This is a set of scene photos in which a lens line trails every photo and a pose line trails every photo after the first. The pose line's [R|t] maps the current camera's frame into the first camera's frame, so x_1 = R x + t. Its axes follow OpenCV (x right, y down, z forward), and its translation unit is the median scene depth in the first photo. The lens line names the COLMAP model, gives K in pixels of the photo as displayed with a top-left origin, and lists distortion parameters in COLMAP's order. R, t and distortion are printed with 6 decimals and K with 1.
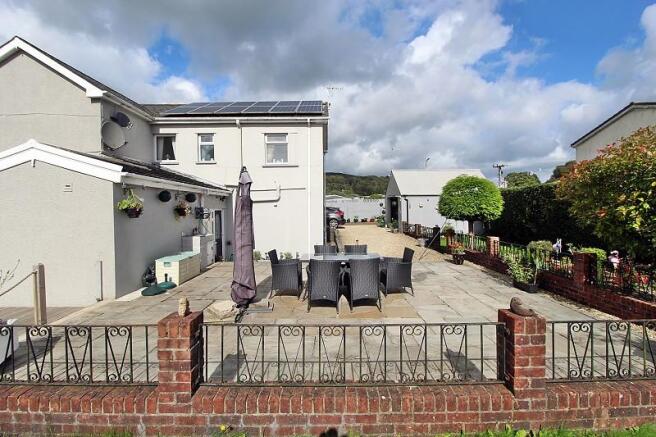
lens RADIAL K [[308.7, 0, 328.4], [0, 308.7, 217.2], [0, 0, 1]] dist [-0.008775, -0.004346]
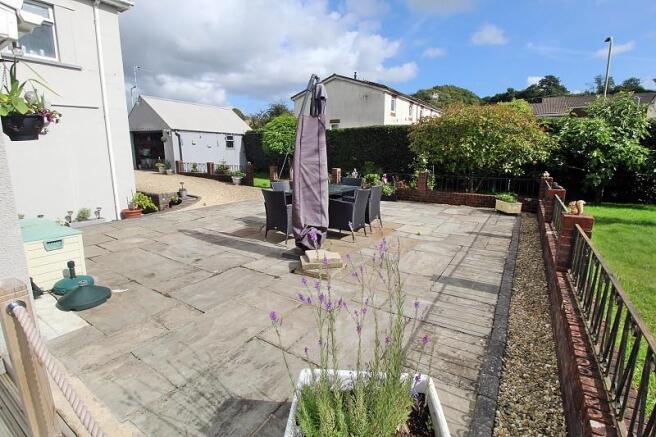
lens RADIAL K [[308.7, 0, 328.2], [0, 308.7, 217.5], [0, 0, 1]] dist [-0.008775, -0.004346]
pose [[0.543156, -0.161451, 0.823963, -0.271285], [0.006323, 0.982097, 0.188269, 0.011130], [-0.839608, -0.097050, 0.534453, 0.158559]]
